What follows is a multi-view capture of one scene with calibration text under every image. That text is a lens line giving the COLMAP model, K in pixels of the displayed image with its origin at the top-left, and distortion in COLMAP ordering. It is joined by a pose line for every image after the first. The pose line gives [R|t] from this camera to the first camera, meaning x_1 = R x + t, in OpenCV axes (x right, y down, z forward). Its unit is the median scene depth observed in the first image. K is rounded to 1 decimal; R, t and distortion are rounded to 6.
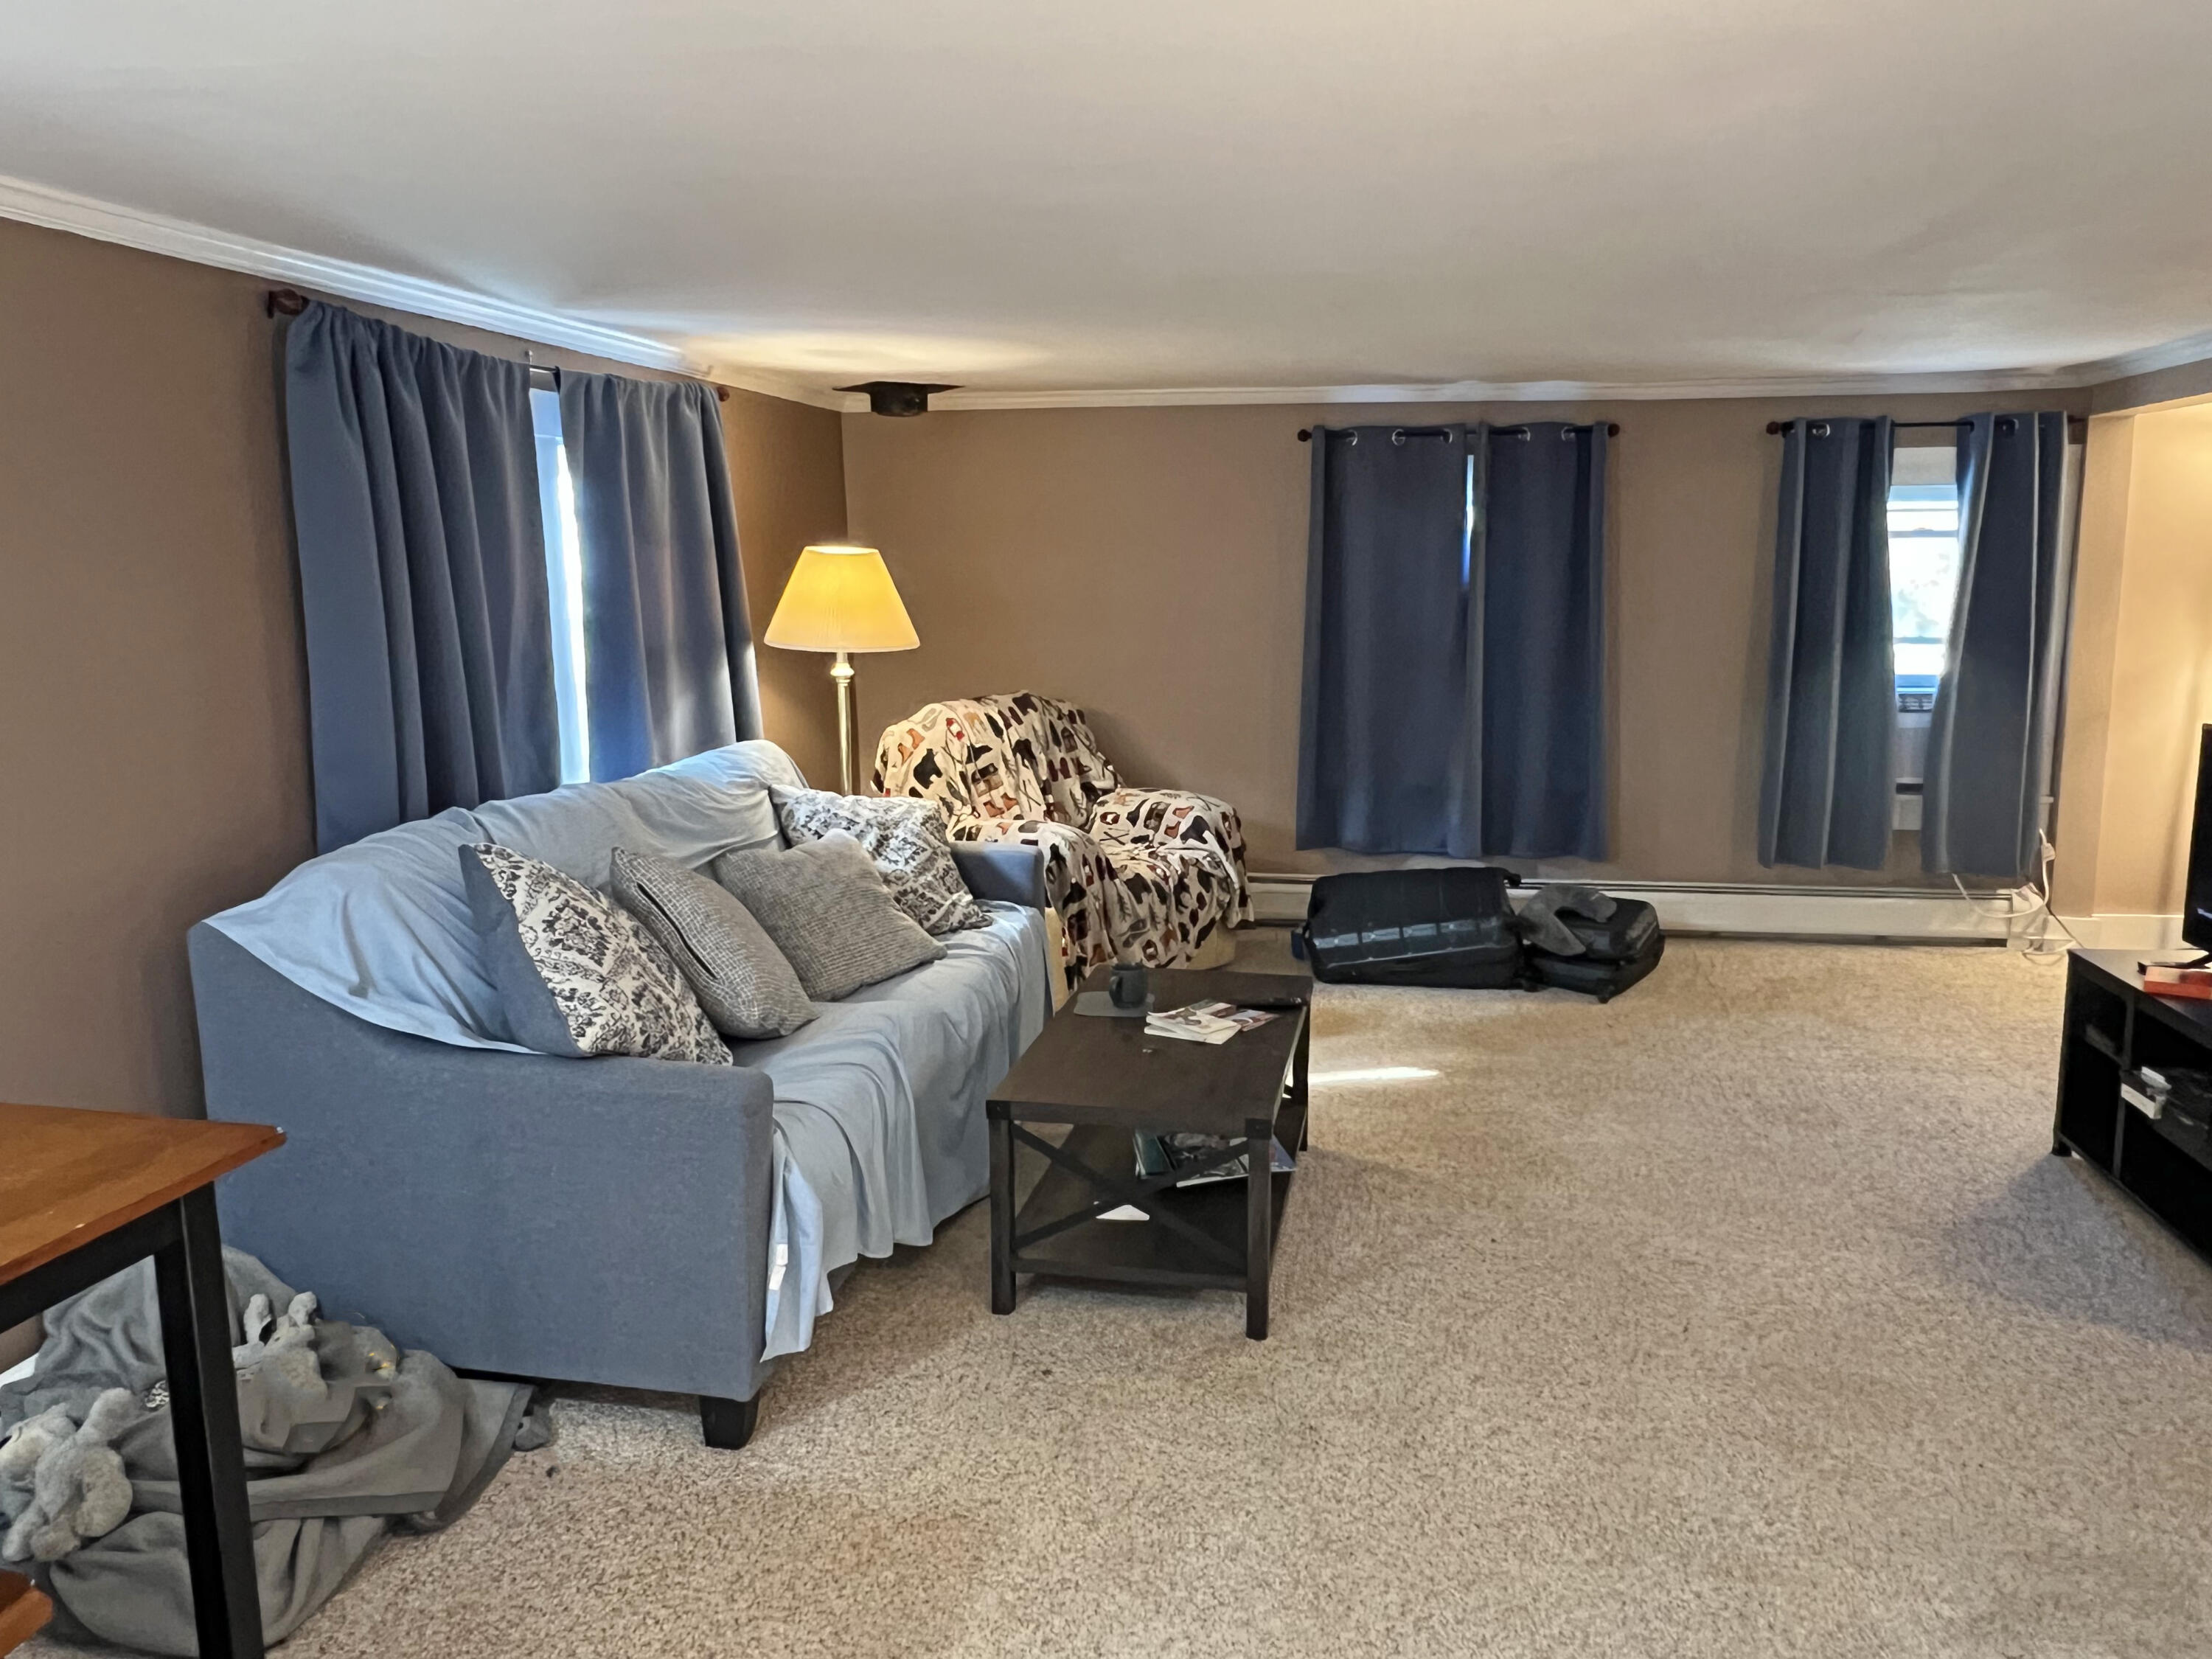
lens RADIAL K [[1515.4, 0, 1106.0], [0, 1515.4, 829.5], [0, 0, 1]] dist [0.003320, -0.005006]
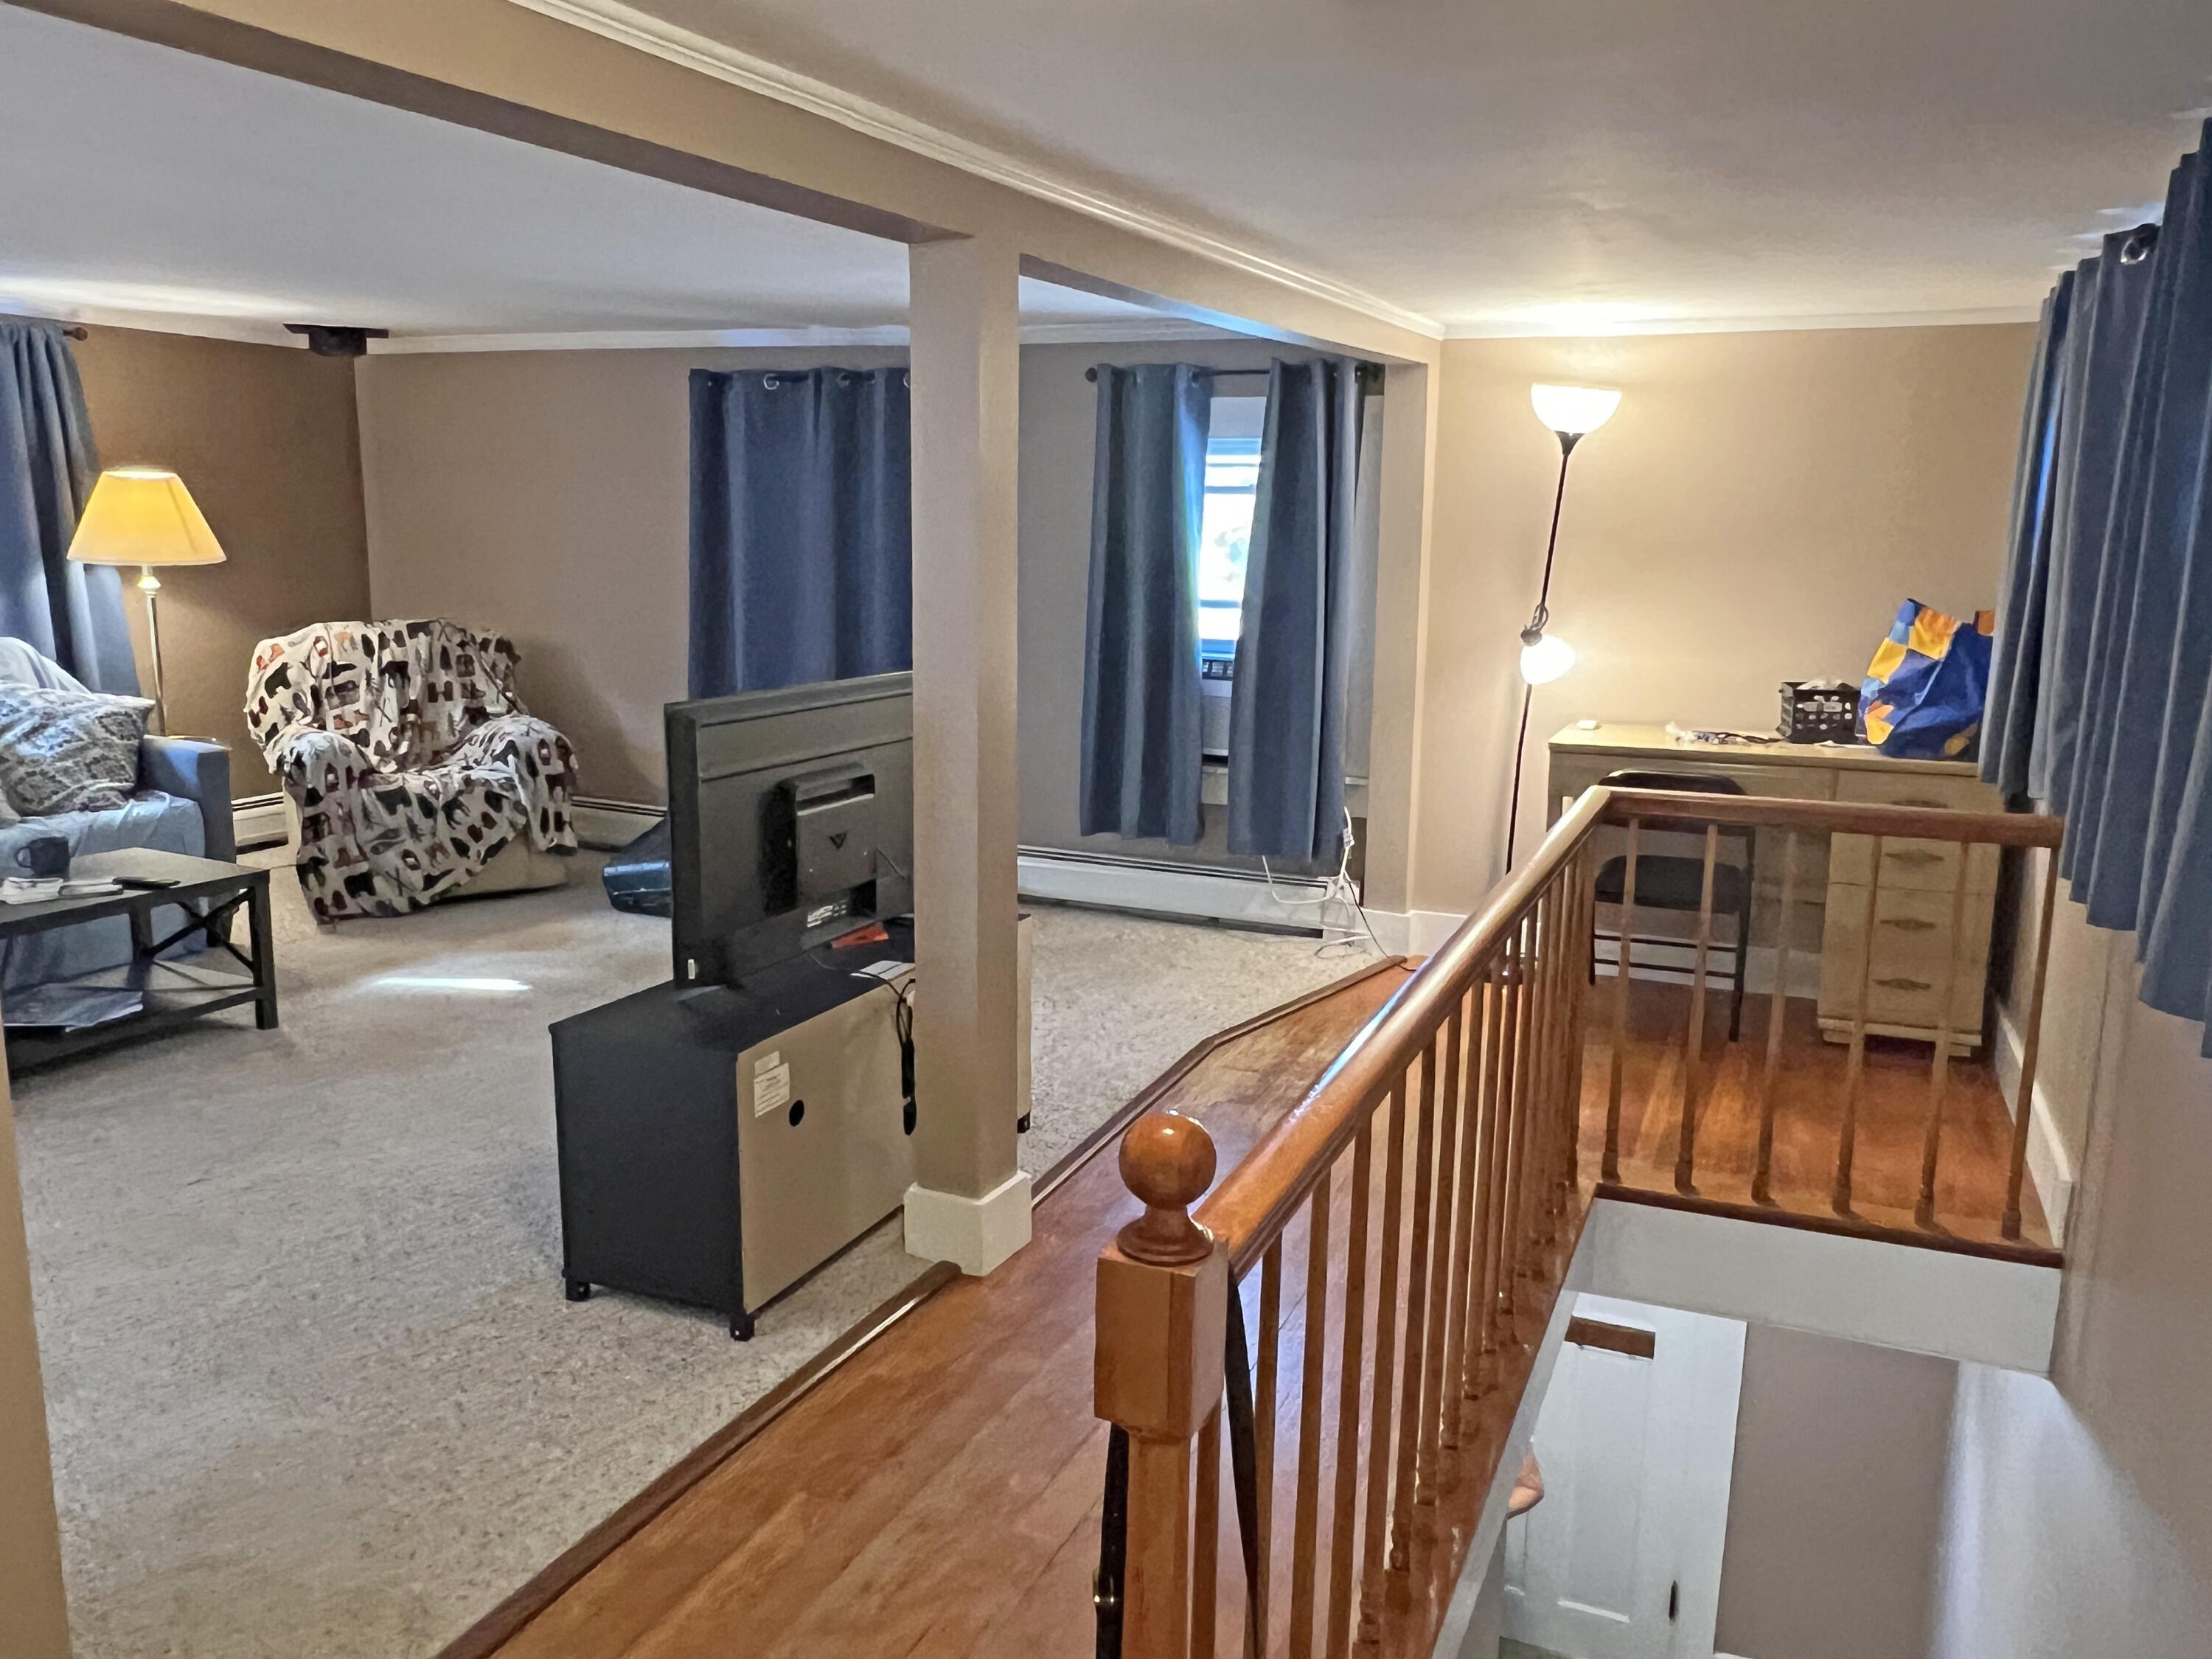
lens RADIAL K [[1626.4, 0, 1101.5], [0, 1626.4, 818.6], [0, 0, 1]] dist [0.005974, 0.000929]
pose [[0.970664, 0.072188, -0.229347, 0.720184], [-0.072087, 0.997359, 0.008831, 0.005482], [0.229378, 0.007961, 0.973305, 0.000808]]
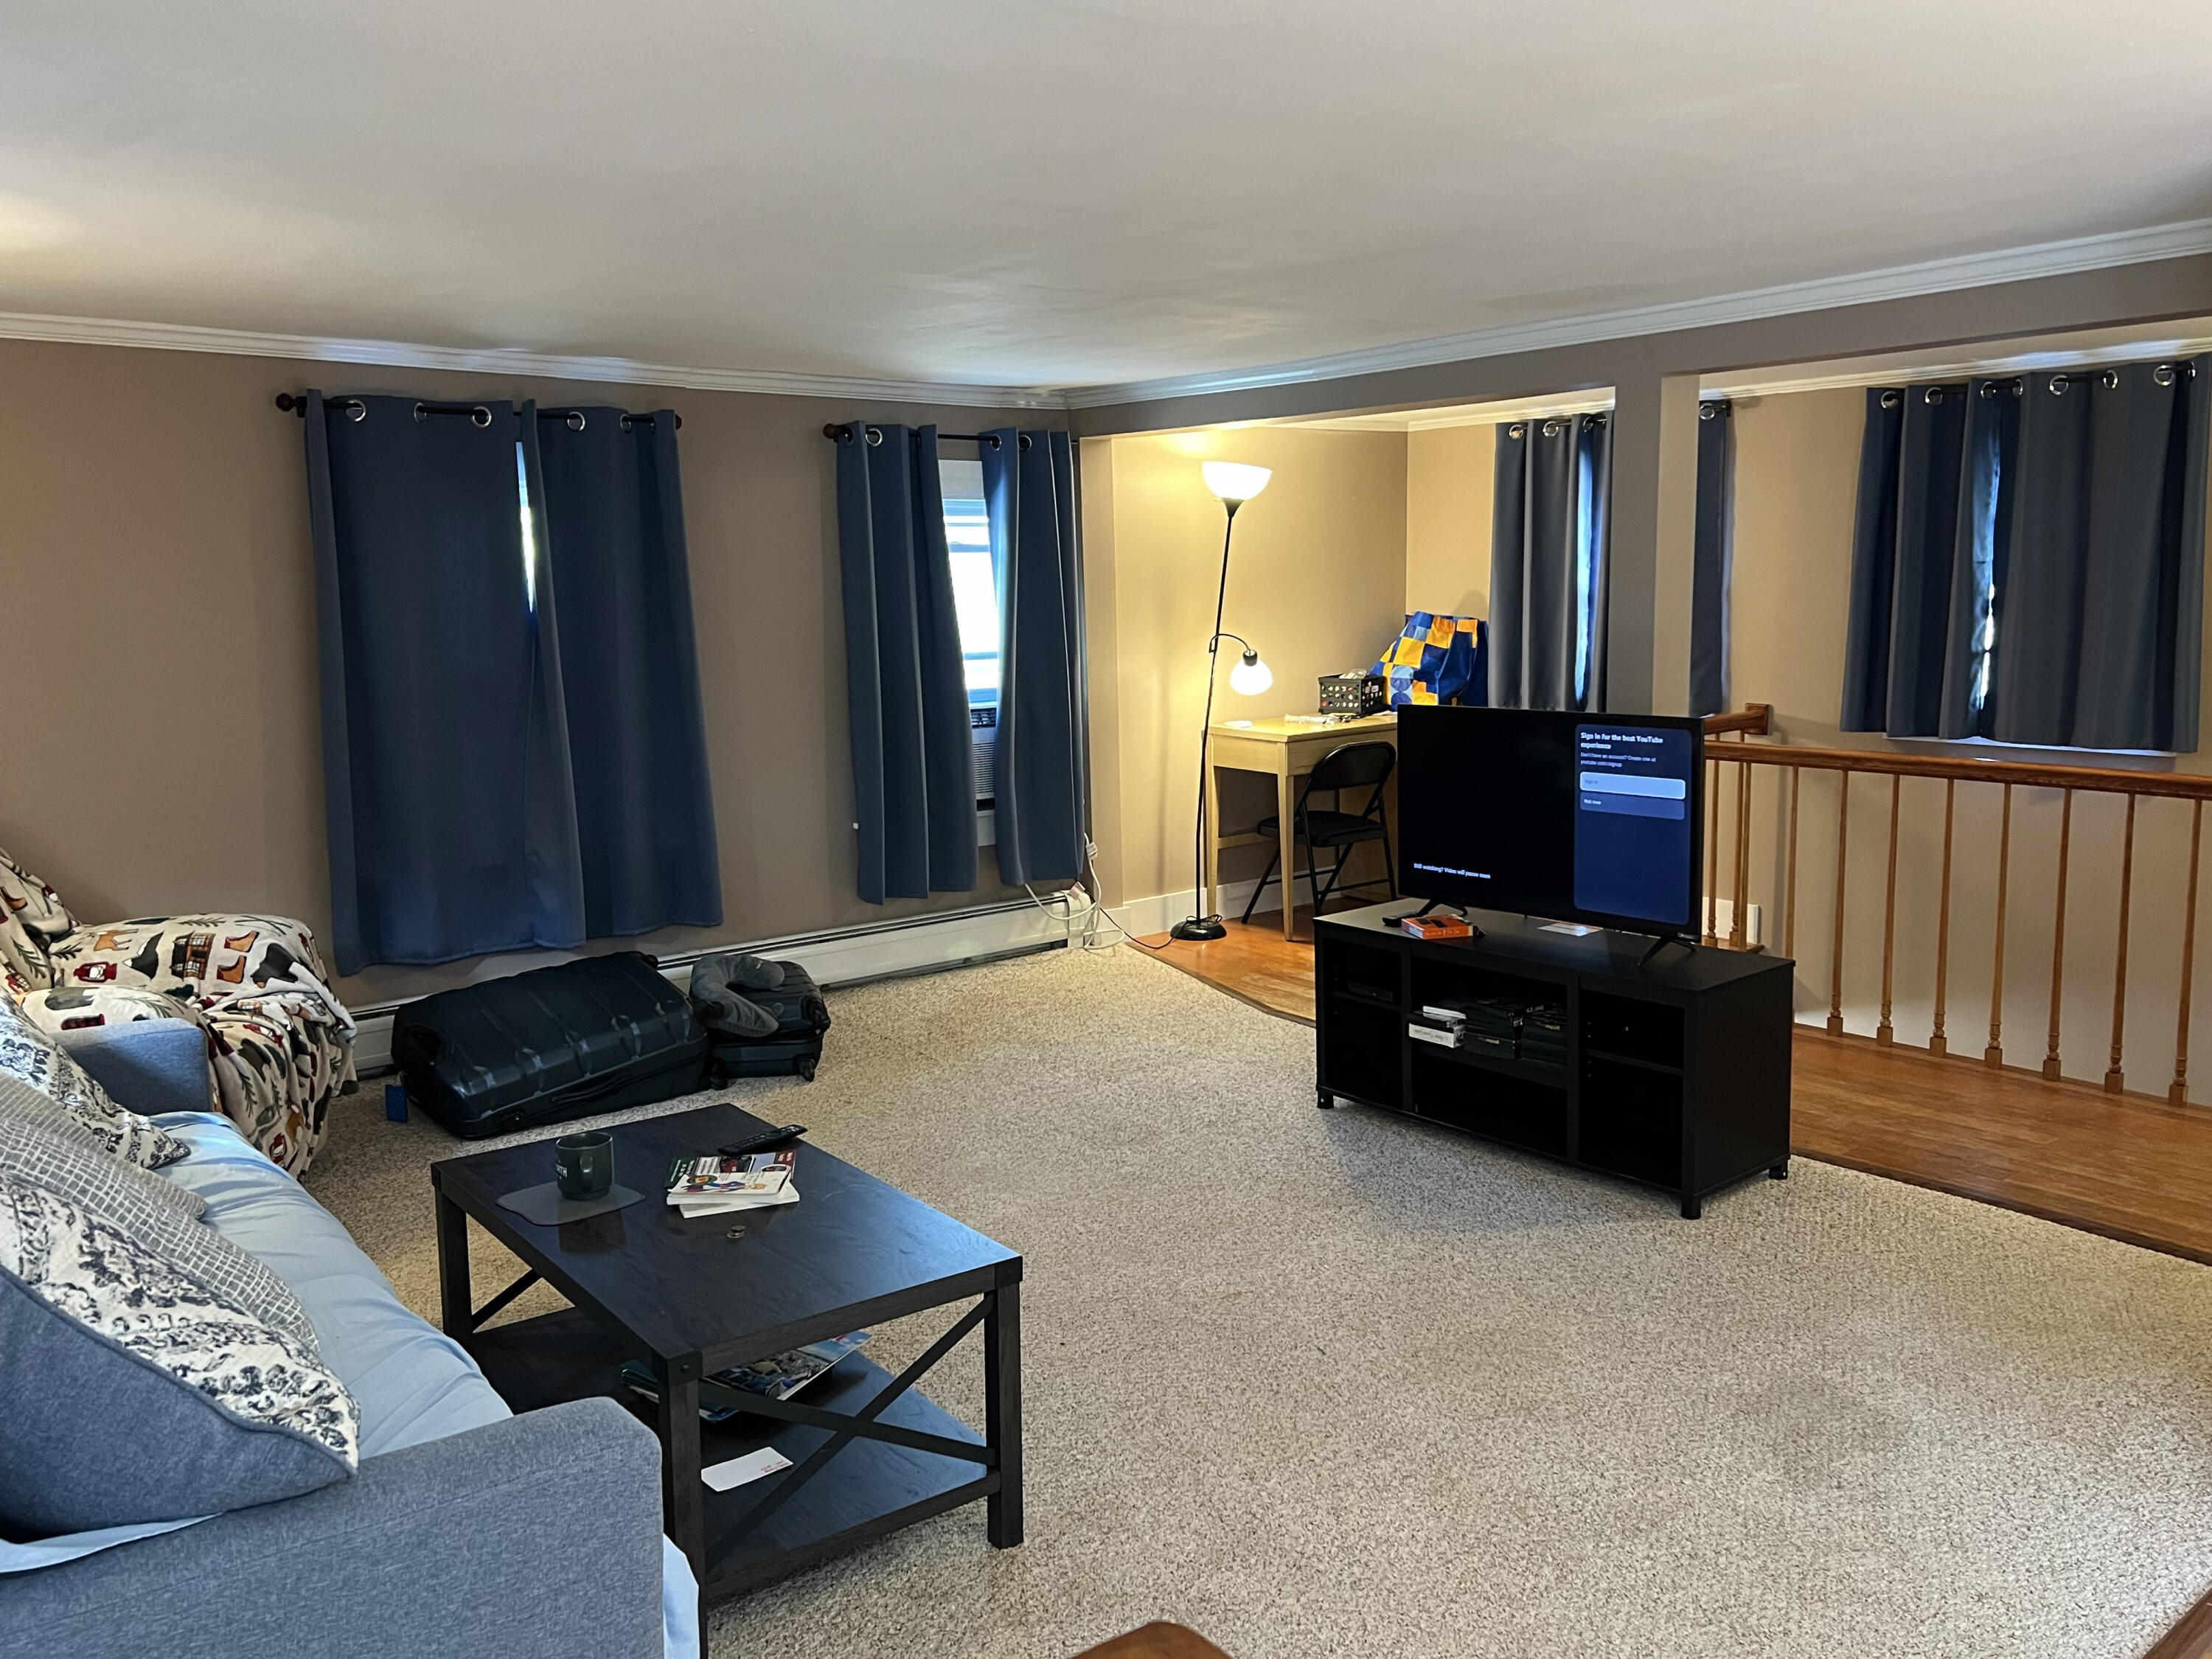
lens RADIAL K [[1764.7, 0, 1117.5], [0, 1764.7, 831.2], [0, 0, 1]] dist [0.073974, -0.093488]
pose [[0.657023, -0.110344, 0.745752, -0.285029], [0.142666, 0.989554, 0.020726, -0.021714], [-0.740249, 0.092776, 0.665901, 0.176528]]
